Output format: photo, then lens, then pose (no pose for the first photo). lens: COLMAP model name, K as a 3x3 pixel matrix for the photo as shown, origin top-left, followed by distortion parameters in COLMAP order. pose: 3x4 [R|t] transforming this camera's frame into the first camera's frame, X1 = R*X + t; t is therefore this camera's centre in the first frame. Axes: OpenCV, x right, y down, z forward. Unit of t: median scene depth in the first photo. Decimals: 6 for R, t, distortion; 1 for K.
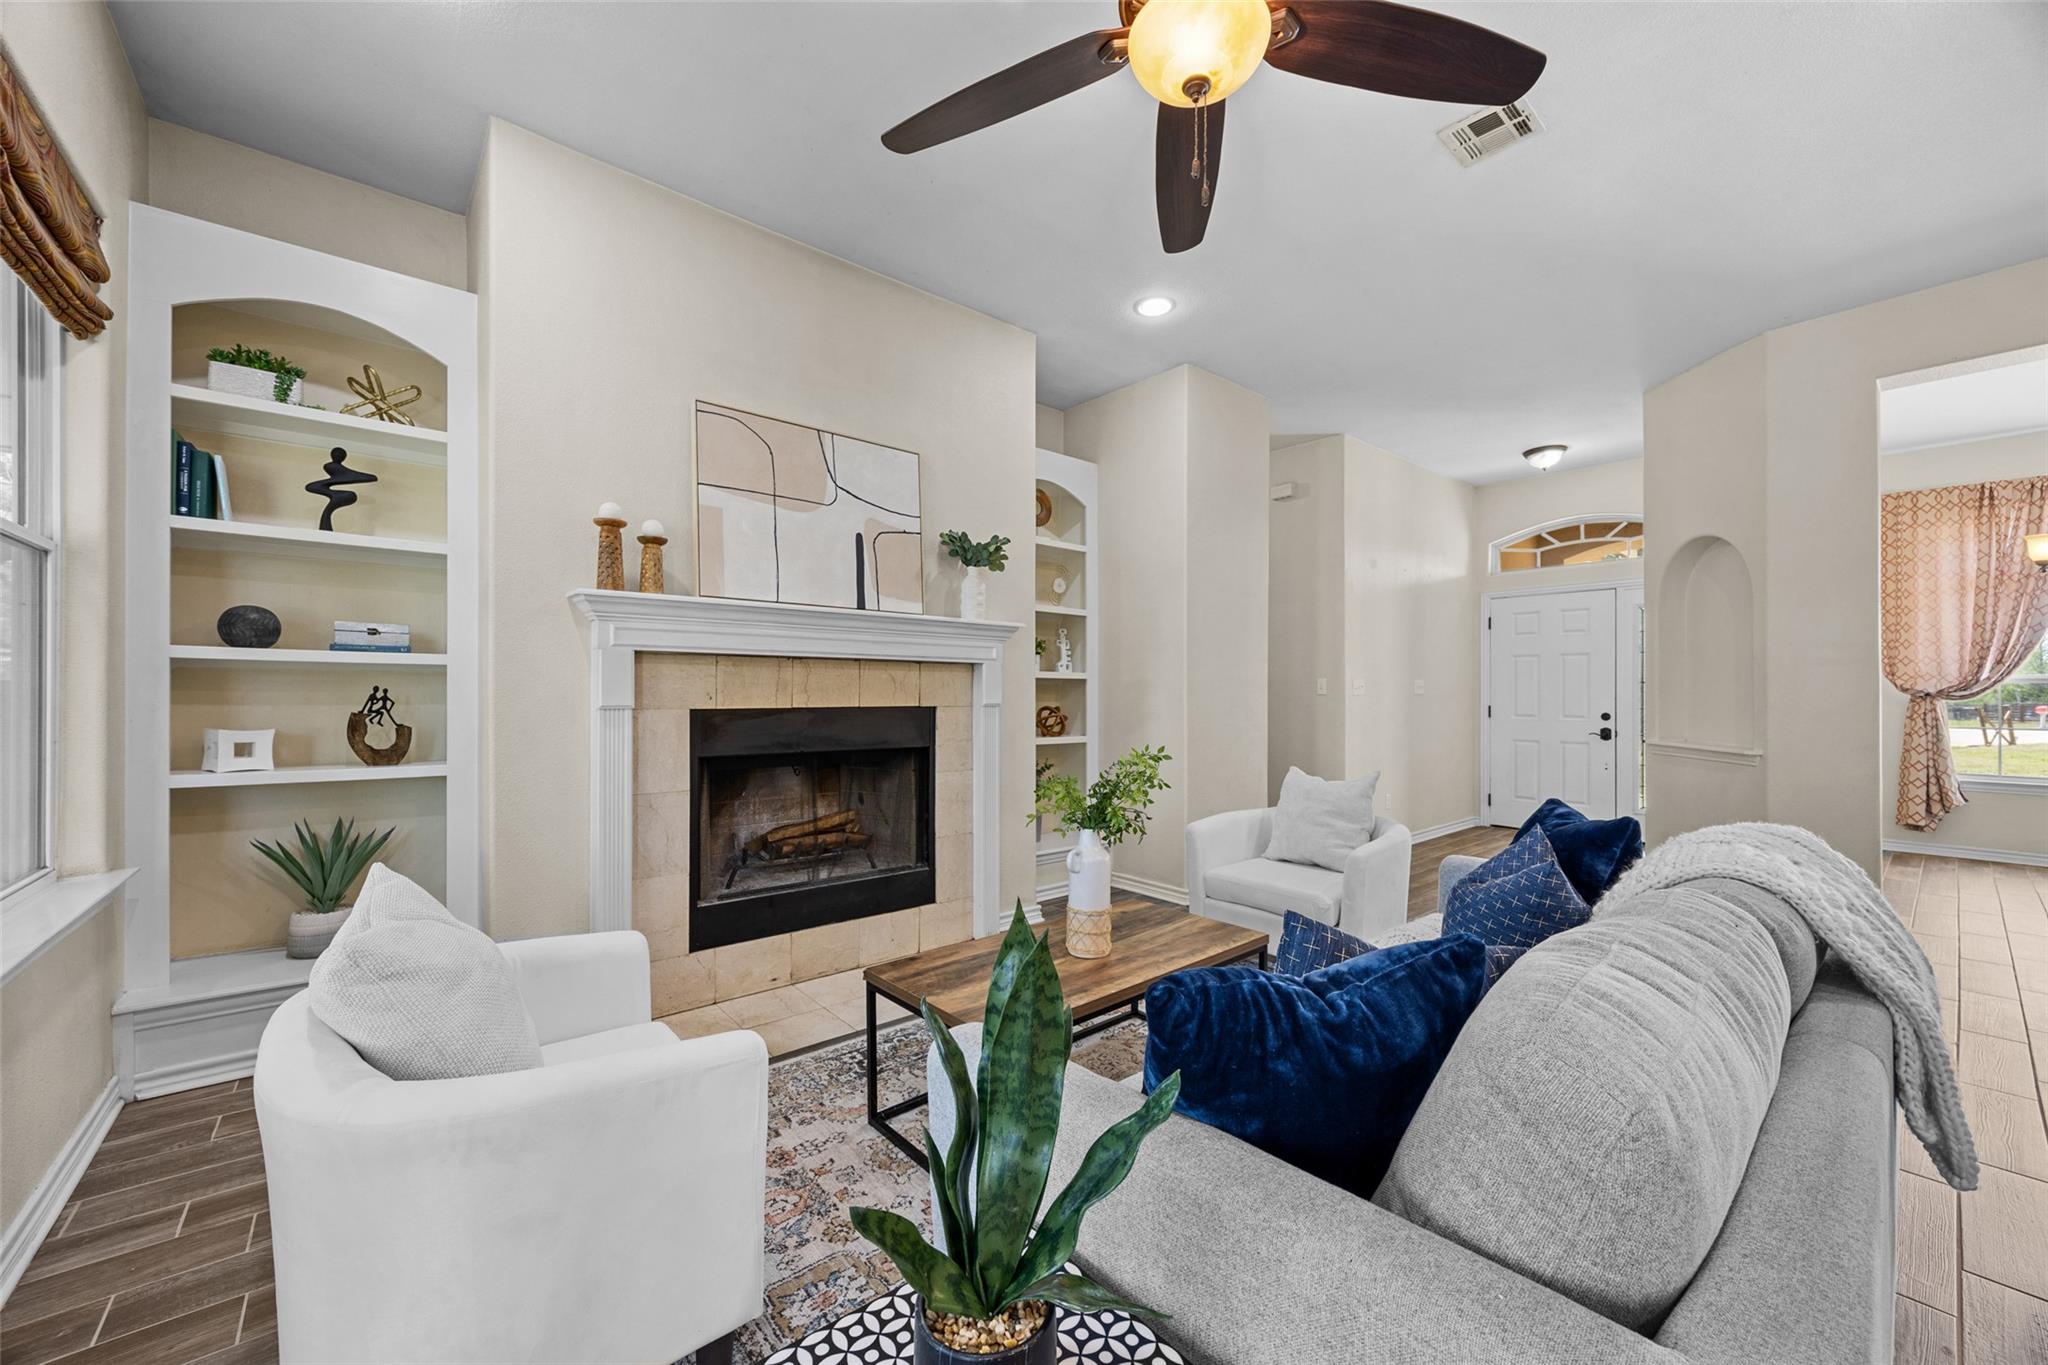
lens RADIAL K [[781.6, 0, 1014.5], [0, 781.6, 689.7], [0, 0, 1]] dist [-0.001930, -0.000159]
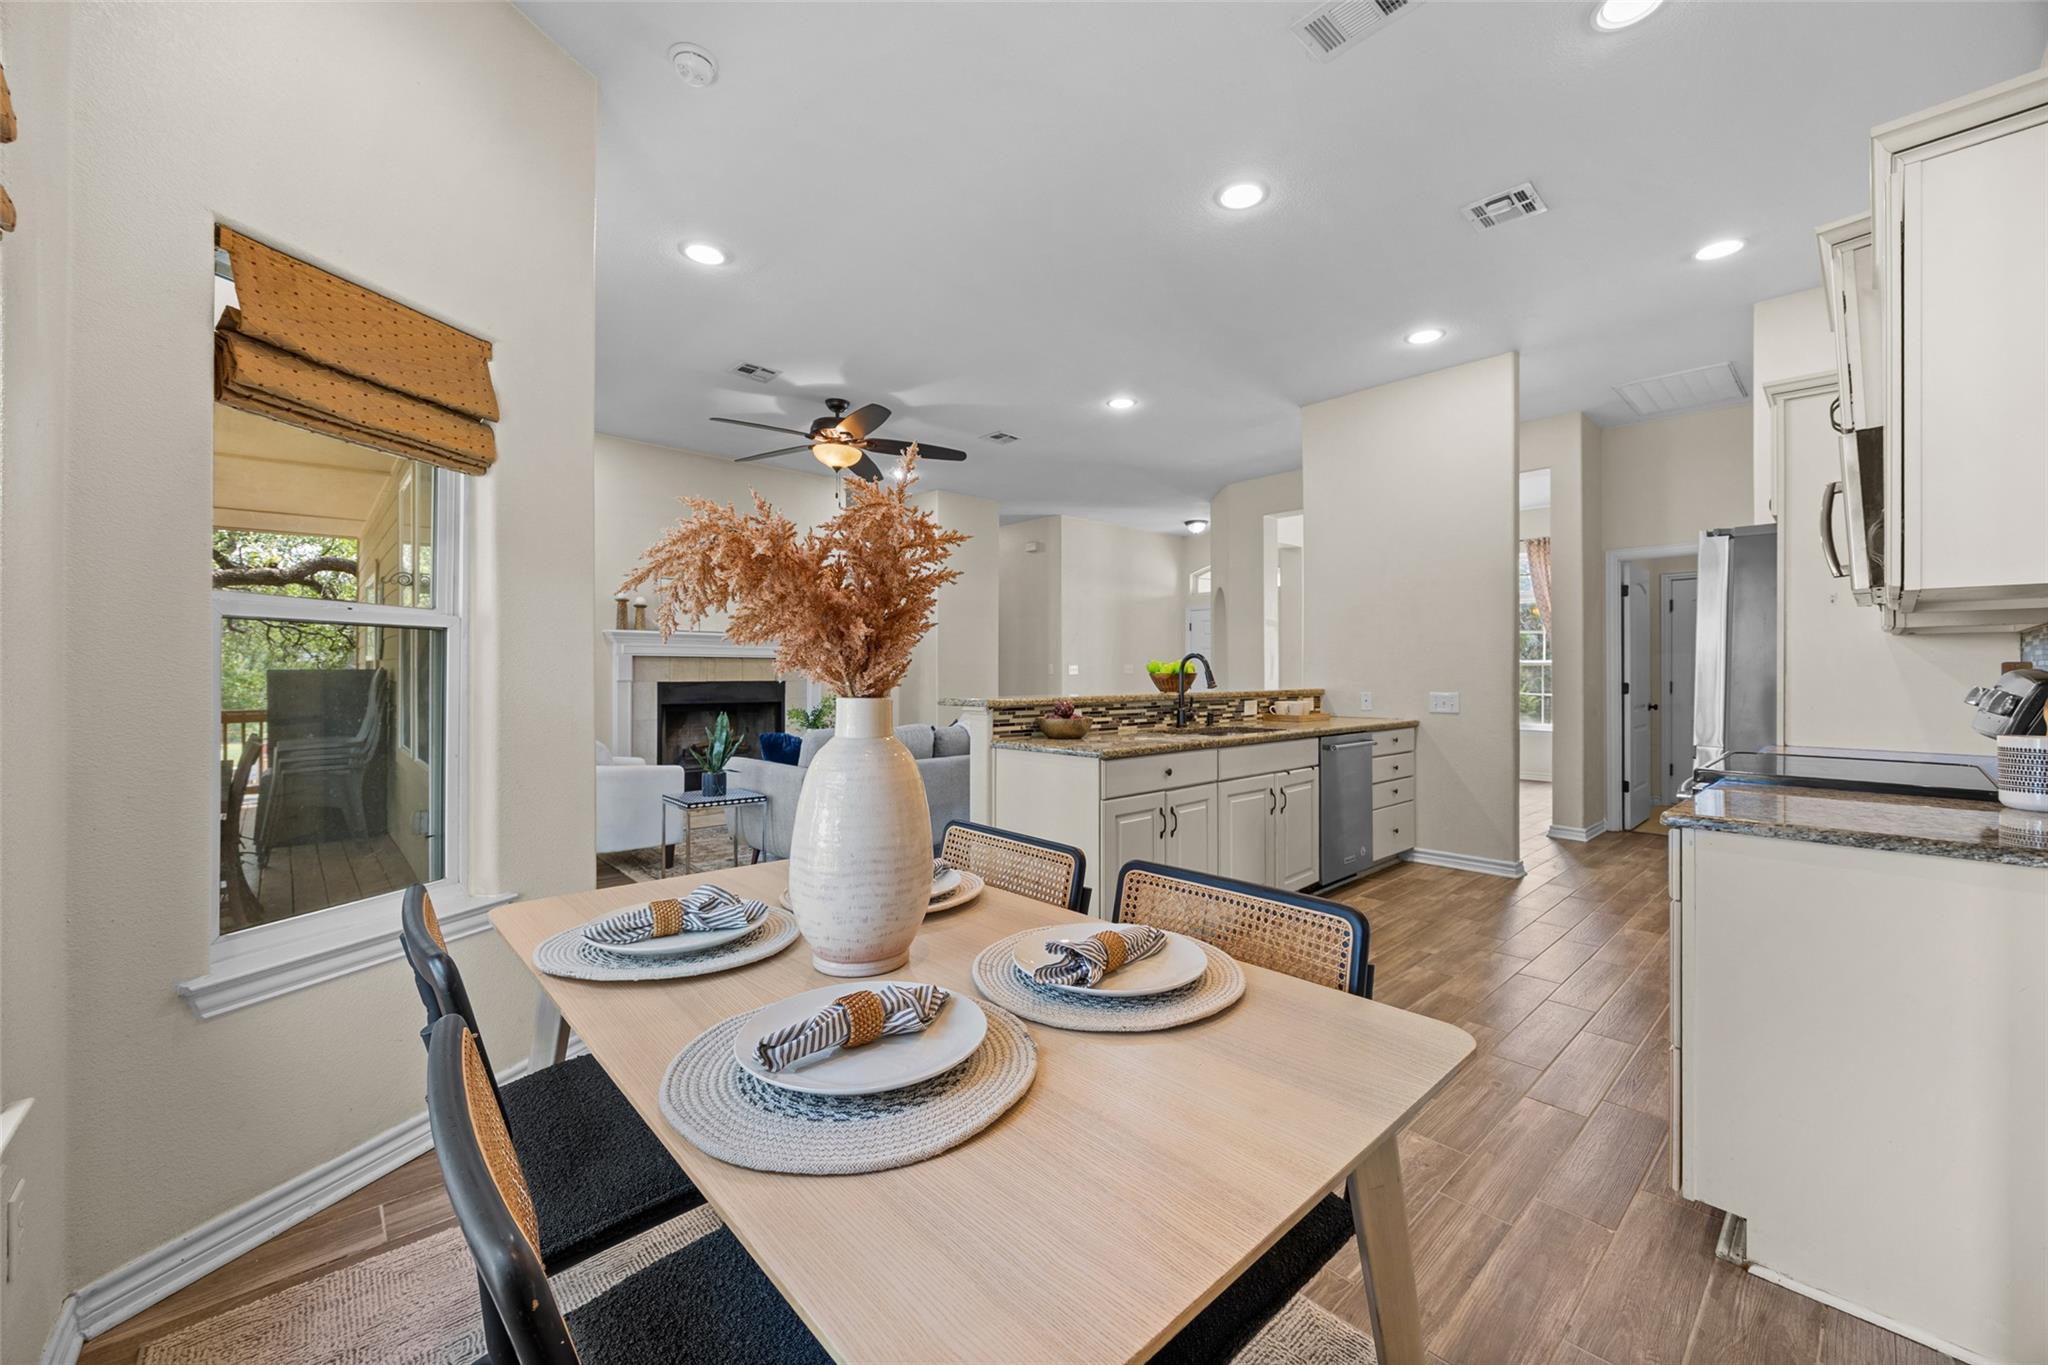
lens RADIAL K [[804.0, 0, 1023.0], [0, 804.0, 670.9], [0, 0, 1]] dist [-0.000125, -0.000016]
pose [[0.998658, -0.001988, 0.051758, 0.448185], [0.001838, 0.999994, 0.002931, -0.009980], [-0.051764, -0.002832, 0.998655, -1.190682]]
